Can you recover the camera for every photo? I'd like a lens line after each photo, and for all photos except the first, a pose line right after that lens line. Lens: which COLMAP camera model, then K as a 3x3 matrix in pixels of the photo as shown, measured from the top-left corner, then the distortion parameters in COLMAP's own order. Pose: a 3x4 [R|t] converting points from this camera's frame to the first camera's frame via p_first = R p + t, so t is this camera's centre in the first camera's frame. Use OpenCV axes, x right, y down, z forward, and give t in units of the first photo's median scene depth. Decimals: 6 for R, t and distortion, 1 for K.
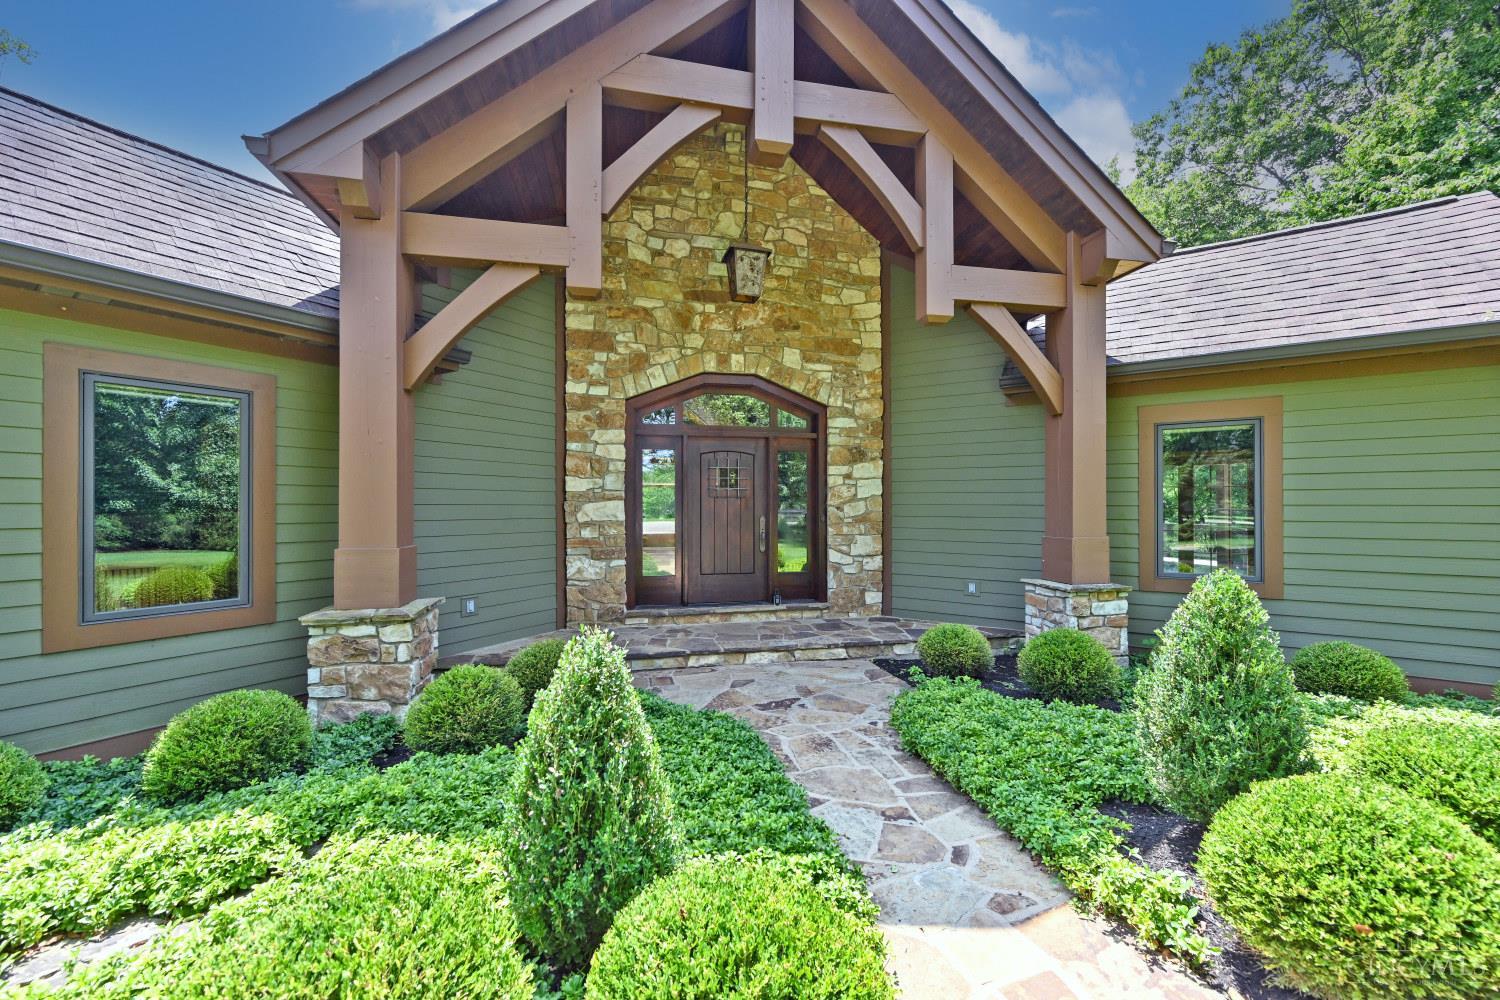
lens RADIAL K [[595.5, 0, 755.3], [0, 595.5, 505.3], [0, 0, 1]] dist [-0.000259, -0.000422]
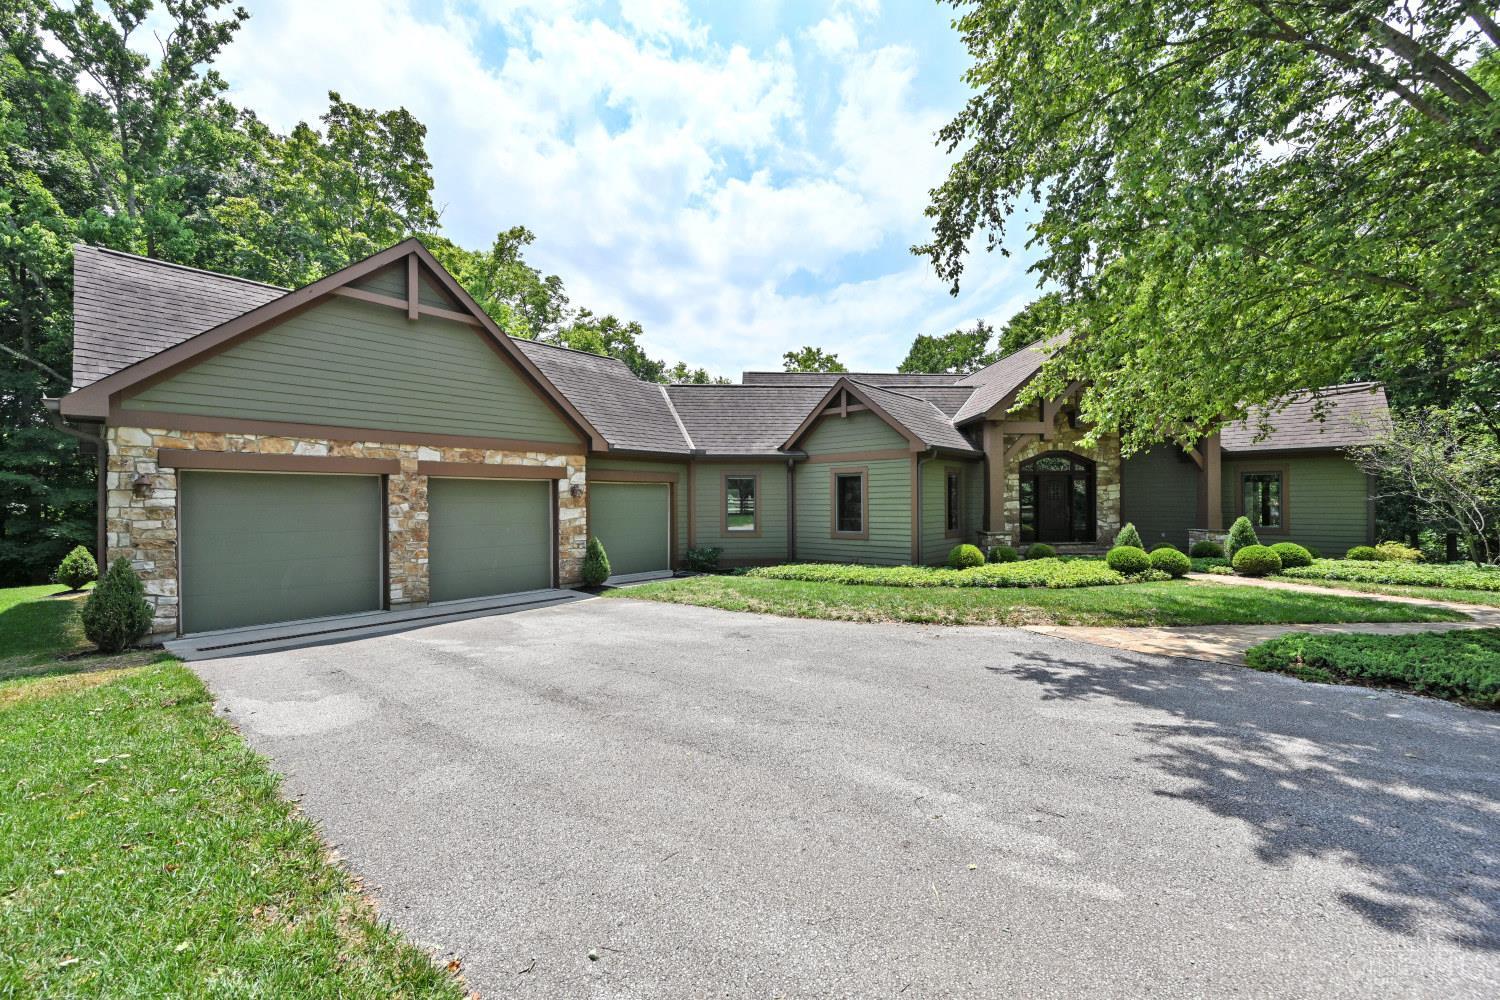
lens RADIAL K [[595.5, 0, 744.3], [0, 595.5, 500.6], [0, 0, 1]] dist [-0.000259, -0.000422]
pose [[0.988275, -0.003680, -0.152640, -1.012955], [0.004604, 0.999973, 0.005699, -0.029914], [0.152615, -0.006335, 0.988265, -1.777005]]
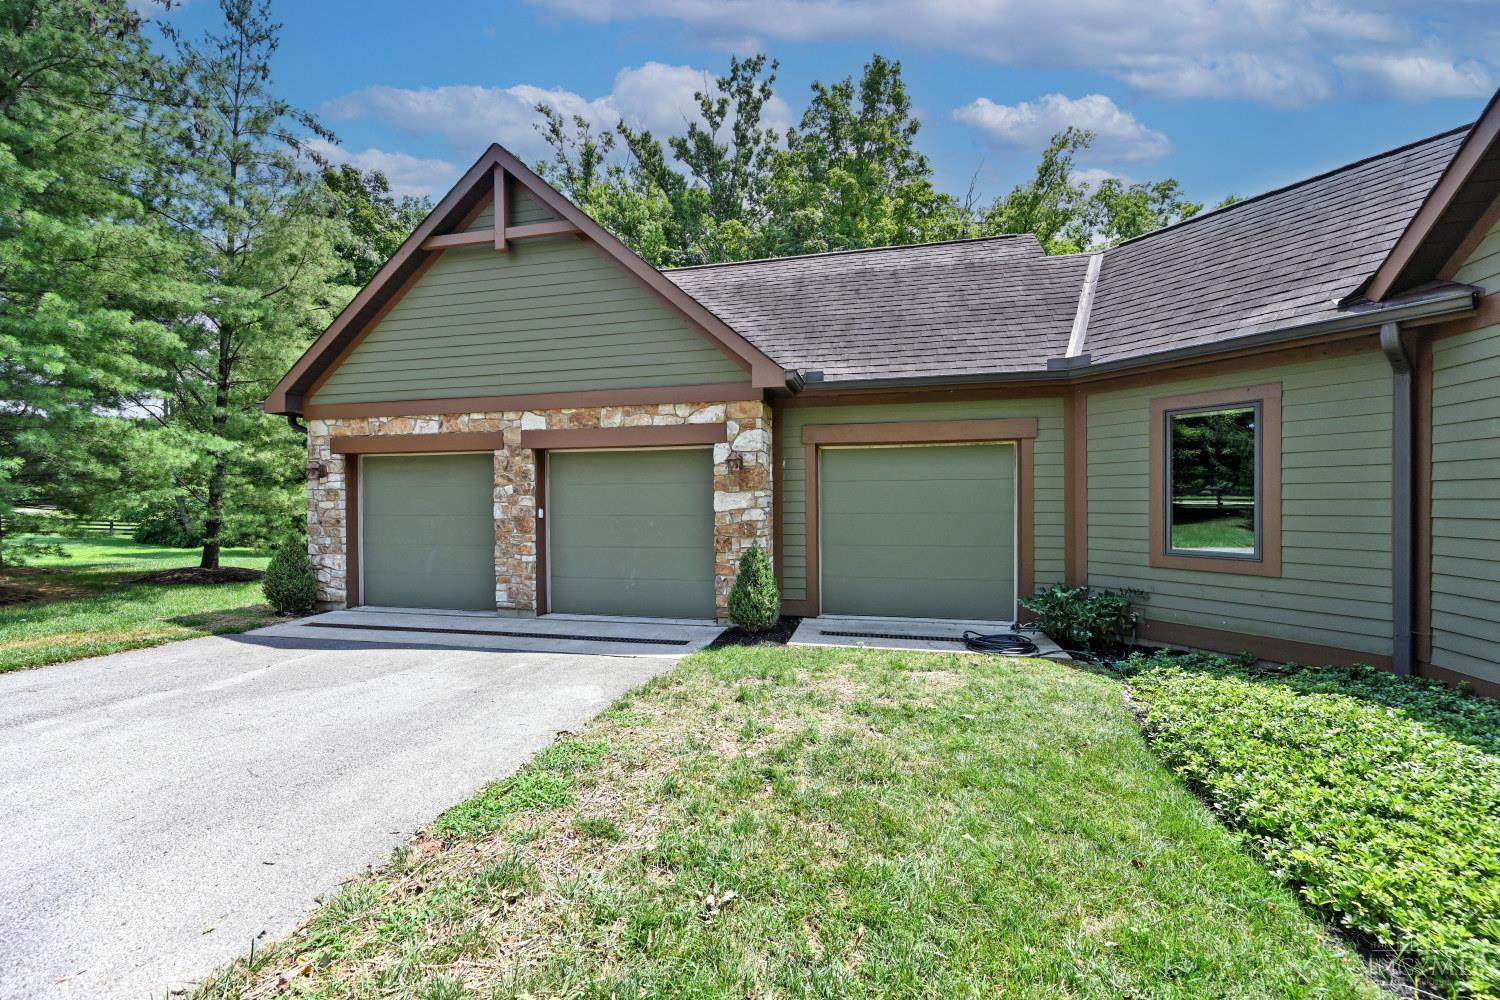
lens RADIAL K [[595.5, 0, 745.5], [0, 595.5, 501.6], [0, 0, 1]] dist [-0.000259, -0.000422]
pose [[0.339330, 0.000219, -0.940668, -0.791492], [0.011141, 0.999929, 0.004251, 0.015424], [0.940602, -0.011923, 0.339303, -0.387032]]
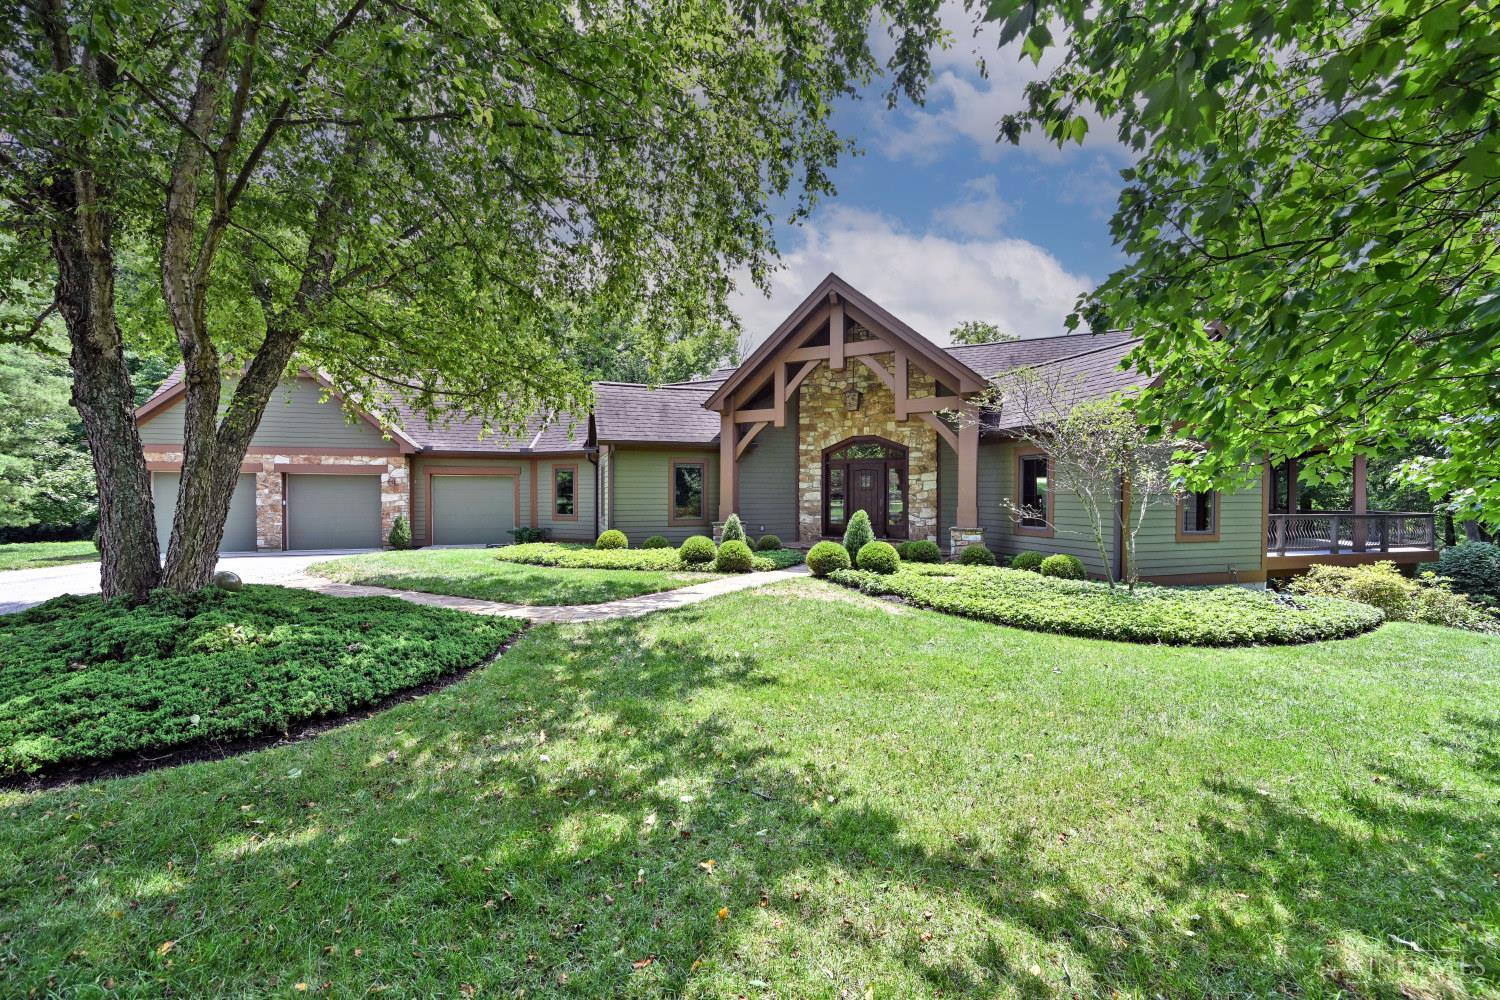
lens RADIAL K [[595.5, 0, 750.0], [0, 595.5, 502.0], [0, 0, 1]] dist [-0.000259, -0.000422]
pose [[0.773573, 0.009738, -0.633633, 1.108686], [-0.000563, 0.999892, 0.014679, -0.001434], [0.633707, -0.010999, 0.773495, -1.081438]]
